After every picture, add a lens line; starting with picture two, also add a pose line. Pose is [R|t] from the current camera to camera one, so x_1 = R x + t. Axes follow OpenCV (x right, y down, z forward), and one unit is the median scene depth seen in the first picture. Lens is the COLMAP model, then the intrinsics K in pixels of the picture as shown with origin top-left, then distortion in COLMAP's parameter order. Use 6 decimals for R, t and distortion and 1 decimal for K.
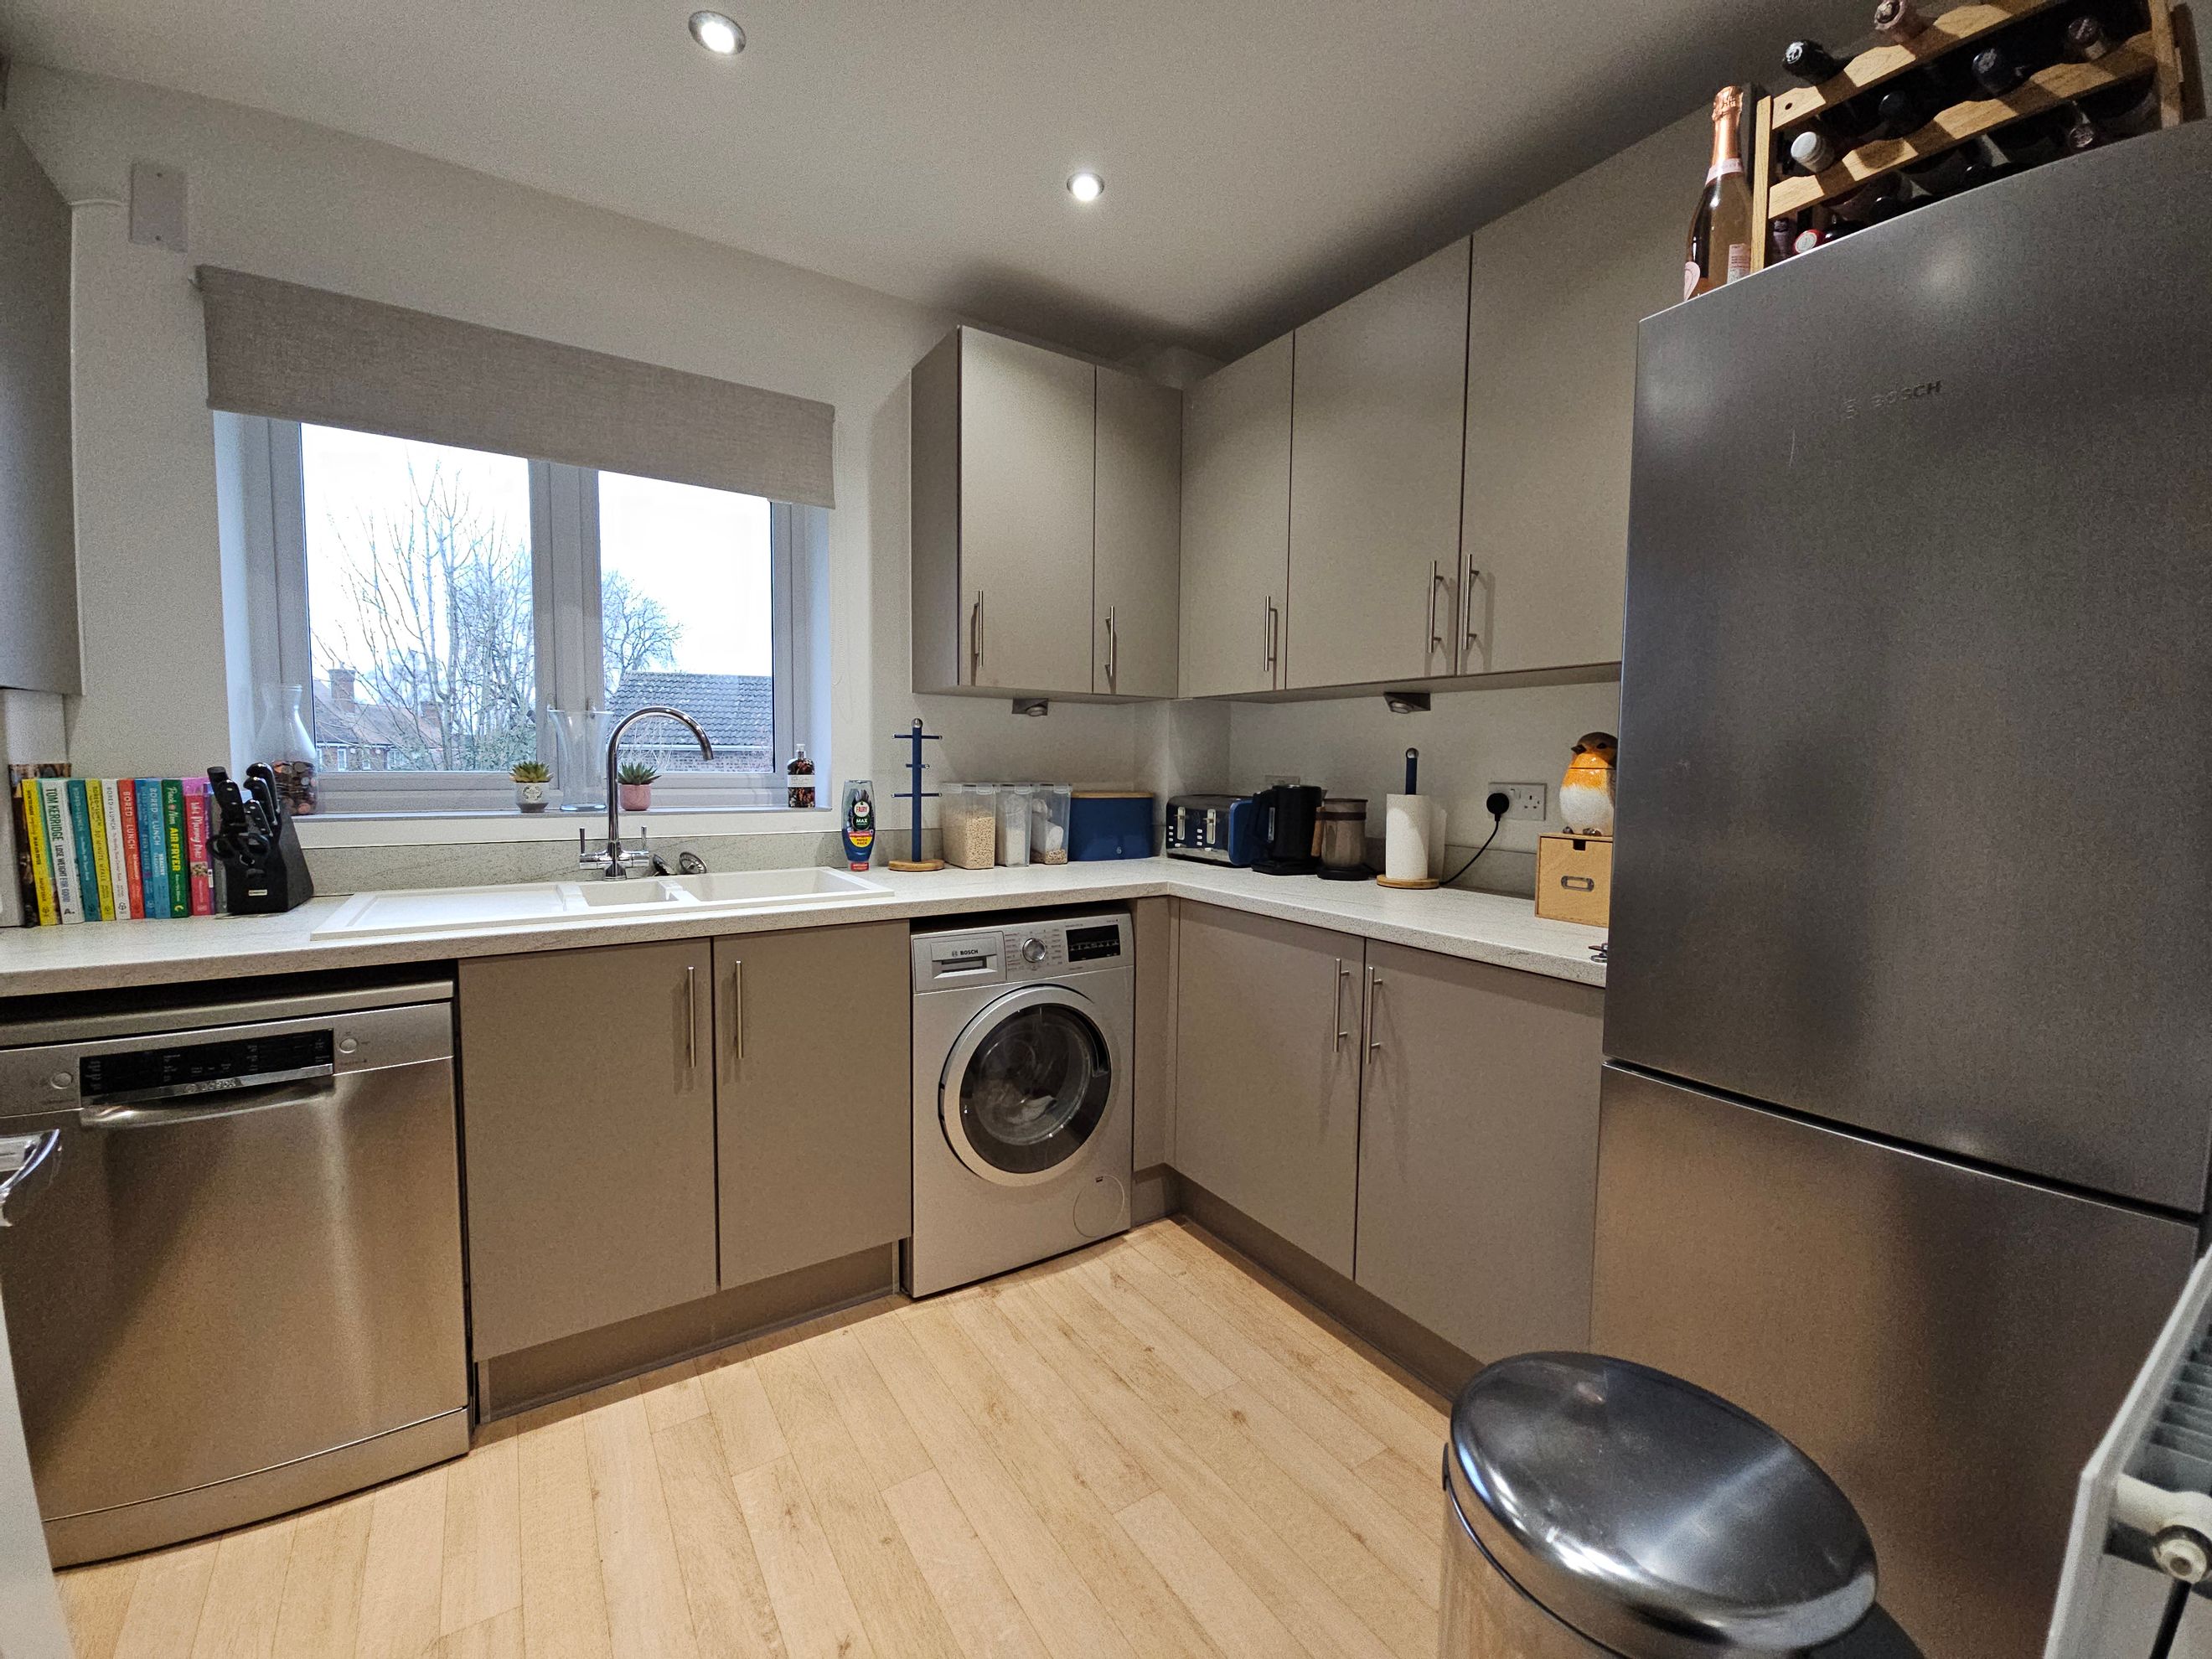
lens RADIAL K [[887.3, 0, 1104.8], [0, 887.3, 823.6], [0, 0, 1]] dist [0.001384, -0.009875]
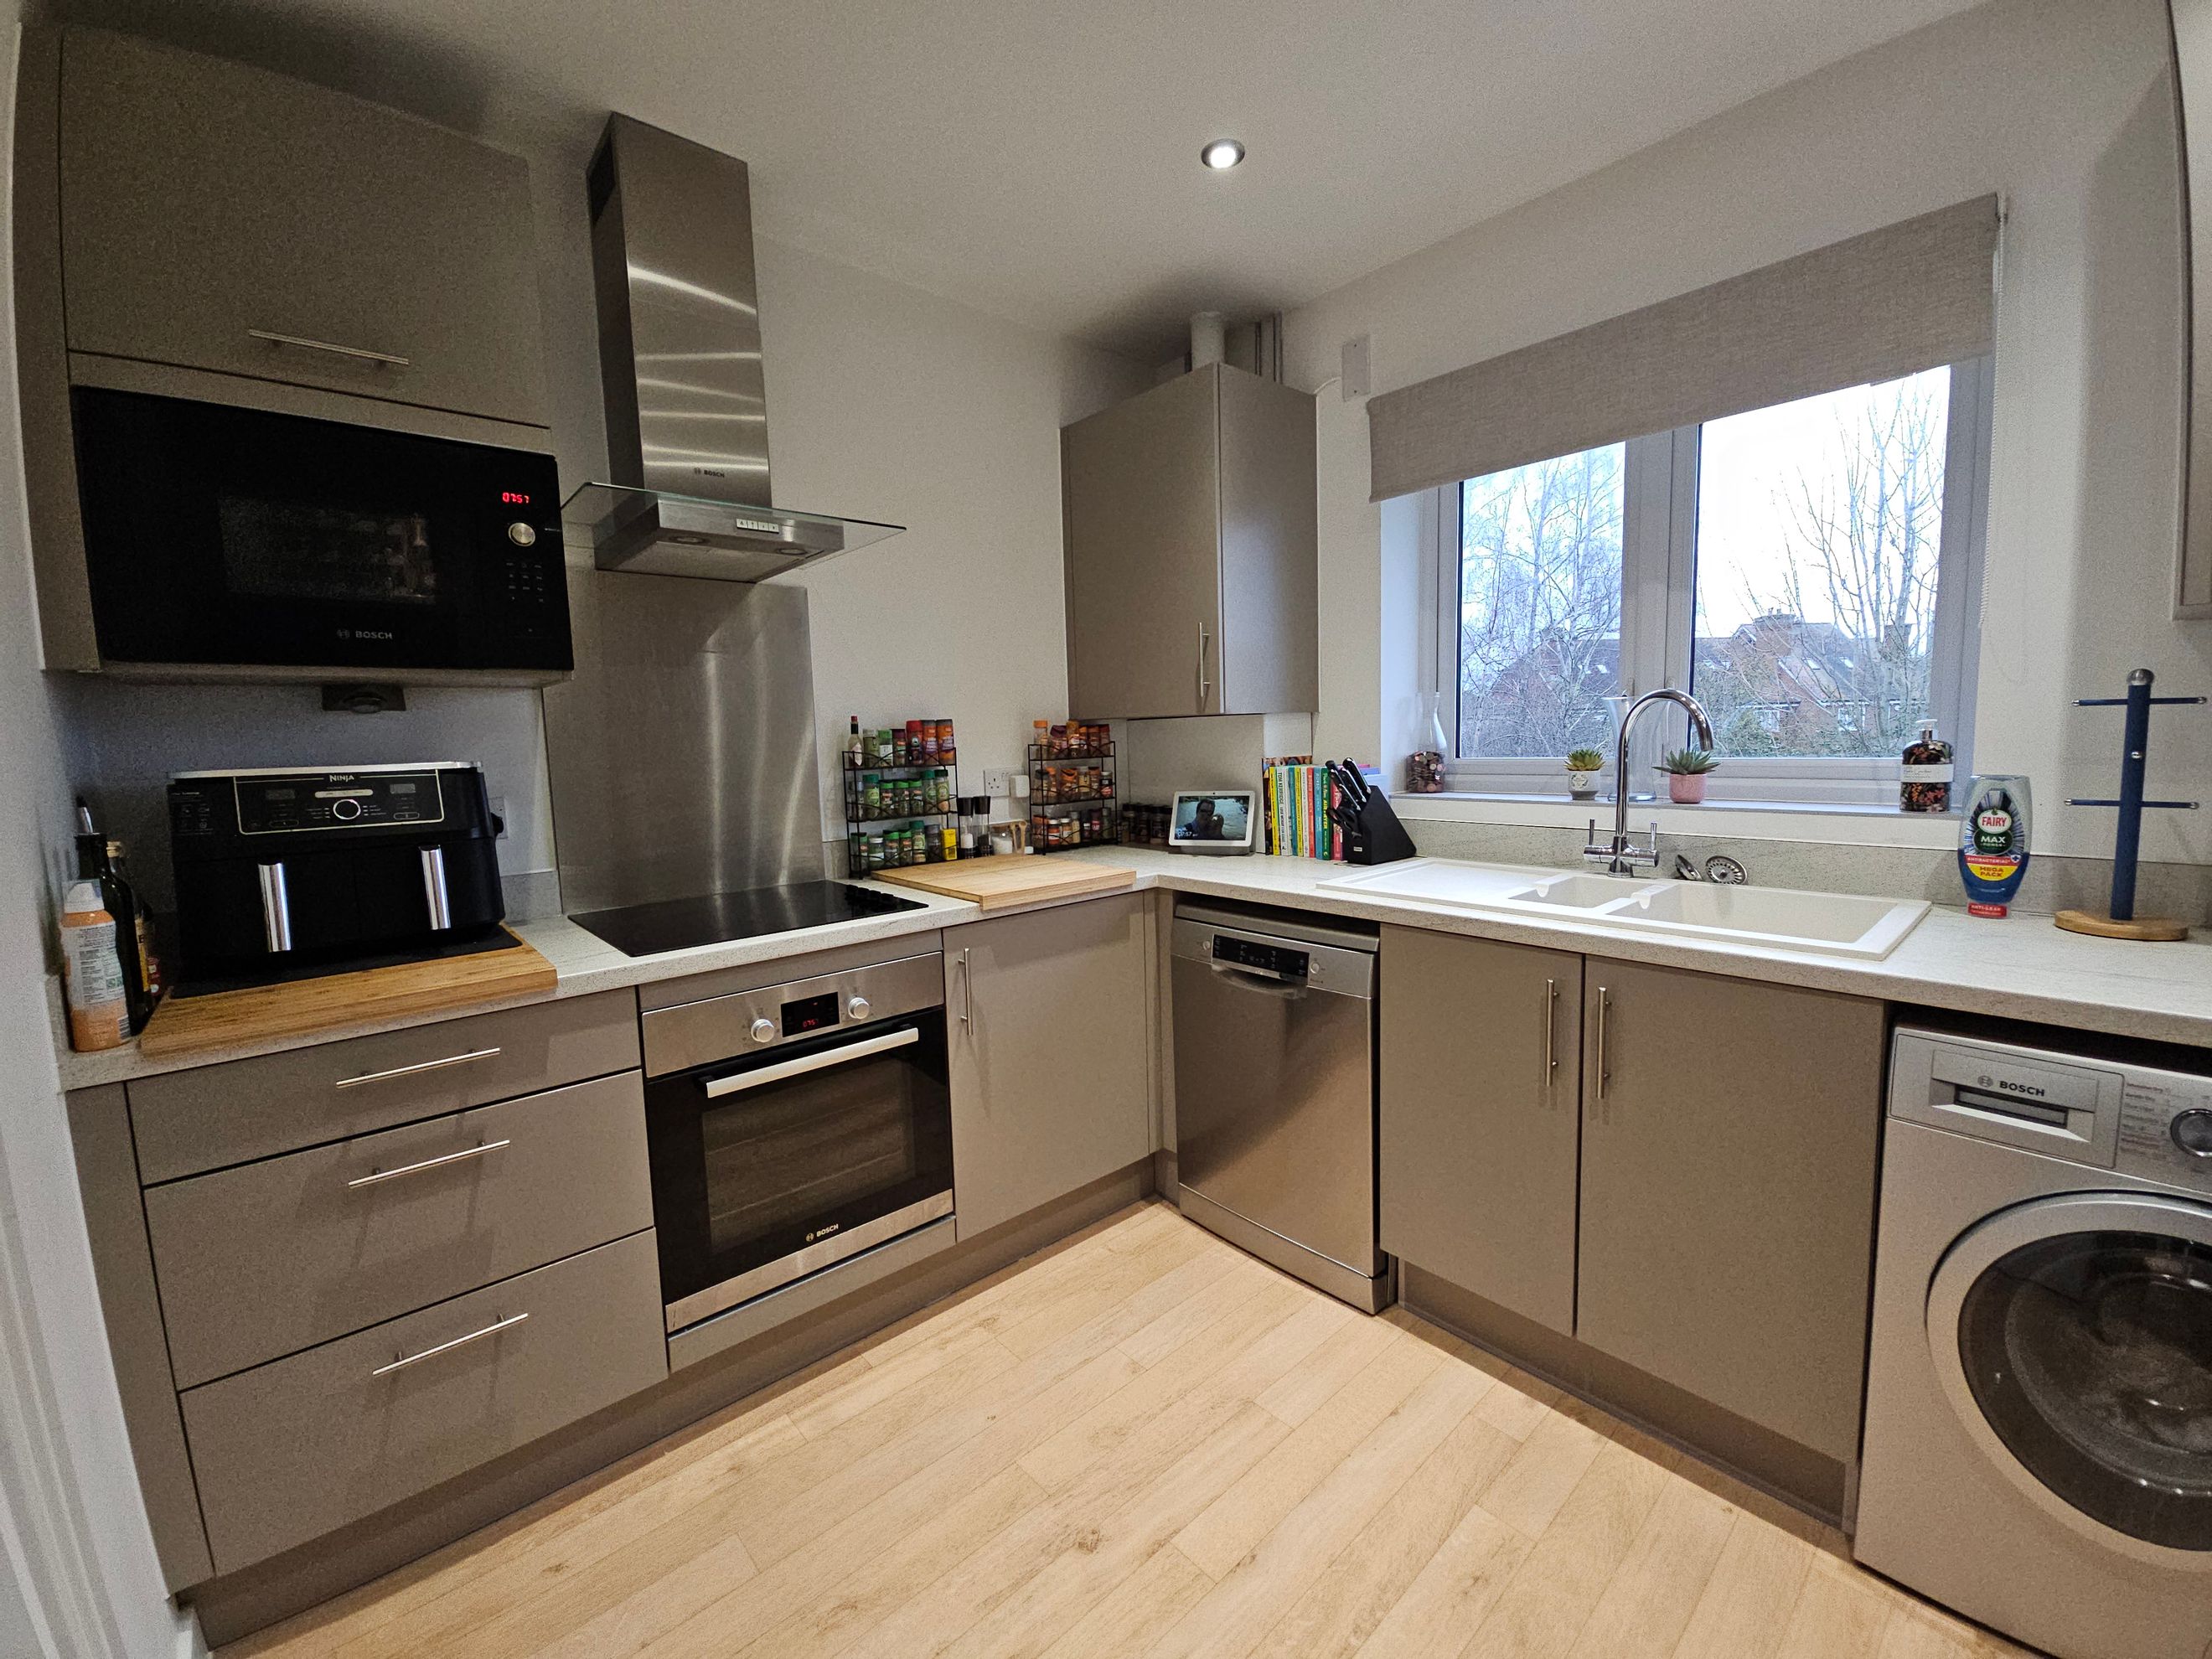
lens RADIAL K [[887.3, 0, 1104.8], [0, 887.3, 823.6], [0, 0, 1]] dist [0.001384, -0.009875]
pose [[0.135929, 0.082710, -0.987260, 0.319885], [-0.036439, 0.996252, 0.078446, -0.049711], [0.990048, 0.025312, 0.138434, 0.341304]]
